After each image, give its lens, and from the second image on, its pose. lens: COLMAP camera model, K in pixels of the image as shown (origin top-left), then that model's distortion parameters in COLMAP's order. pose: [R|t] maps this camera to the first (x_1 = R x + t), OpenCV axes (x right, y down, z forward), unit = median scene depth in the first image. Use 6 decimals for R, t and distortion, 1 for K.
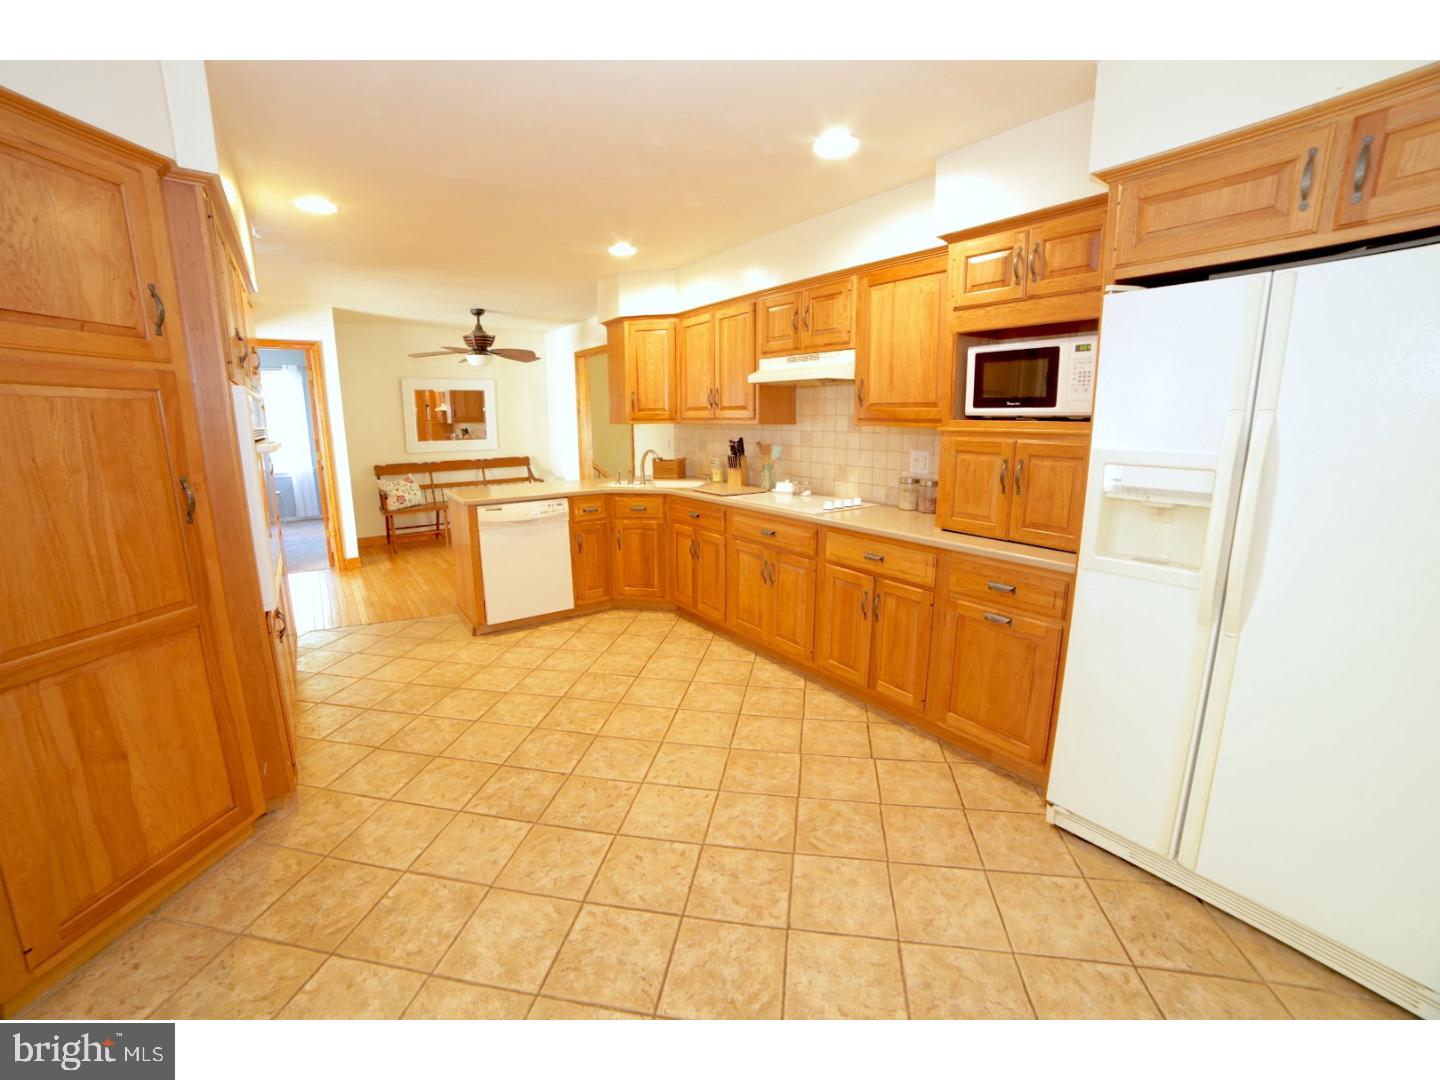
lens RADIAL K [[579.5, 0, 717.9], [0, 579.5, 532.0], [0, 0, 1]] dist [-0.086871, 0.020245]
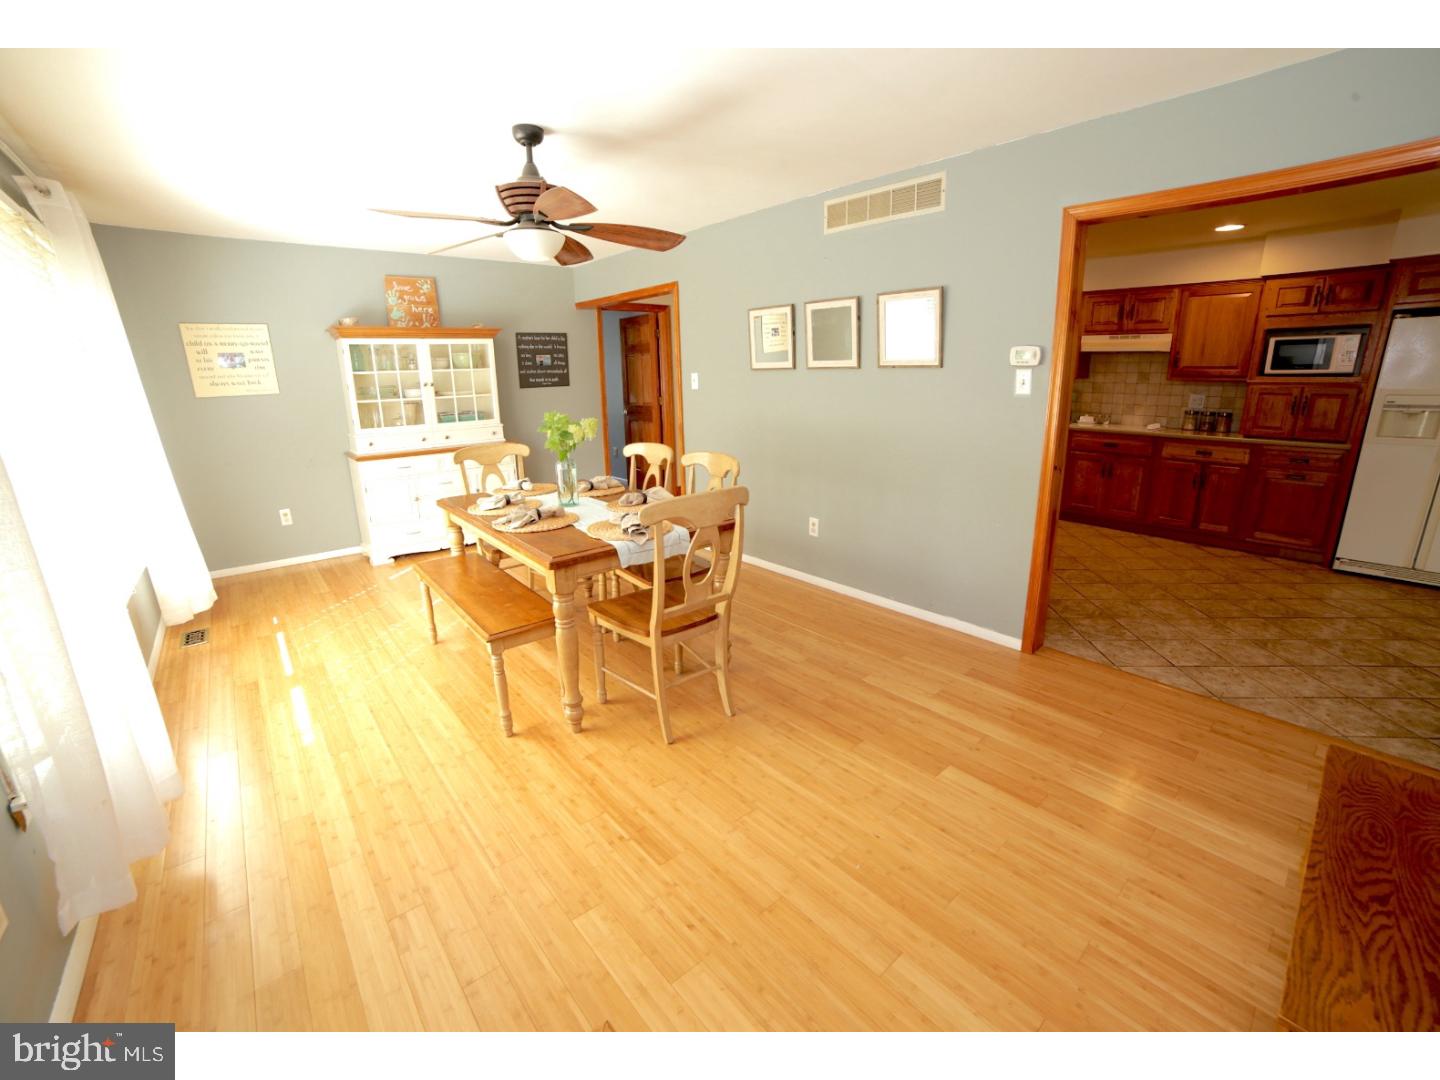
lens RADIAL K [[579.5, 0, 717.9], [0, 579.5, 532.0], [0, 0, 1]] dist [-0.086871, 0.020245]
pose [[0.997831, -0.033396, 0.056726, -1.335769], [0.029387, 0.997108, 0.070088, 0.124123], [-0.058902, -0.068269, 0.995927, -0.625885]]
